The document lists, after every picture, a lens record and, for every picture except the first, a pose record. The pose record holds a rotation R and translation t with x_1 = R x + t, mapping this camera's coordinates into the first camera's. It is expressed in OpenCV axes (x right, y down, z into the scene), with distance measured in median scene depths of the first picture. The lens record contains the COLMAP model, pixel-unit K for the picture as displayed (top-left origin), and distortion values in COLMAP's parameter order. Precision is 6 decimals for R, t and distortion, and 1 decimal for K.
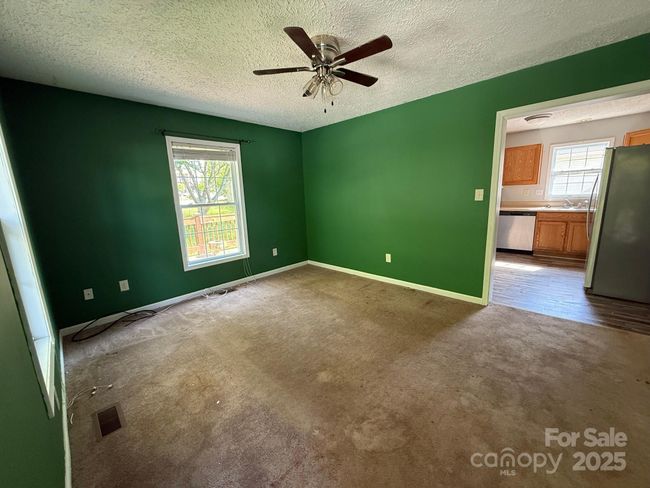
lens RADIAL K [[258.8, 0, 325.7], [0, 258.8, 242.3], [0, 0, 1]] dist [0.001843, 0.000030]
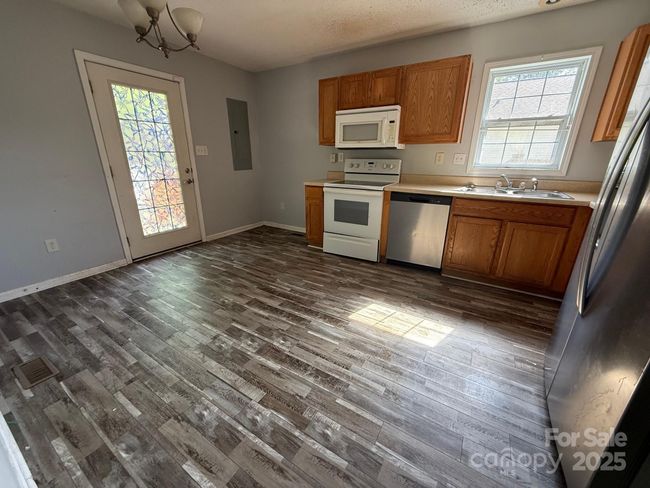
lens RADIAL K [[258.8, 0, 323.5], [0, 258.8, 244.3], [0, 0, 1]] dist [0.001843, 0.000030]
pose [[0.975430, -0.028550, 0.218452, 0.444780], [-0.001626, 0.990607, 0.136727, -0.094661], [-0.220304, -0.133723, 0.966222, 0.541395]]
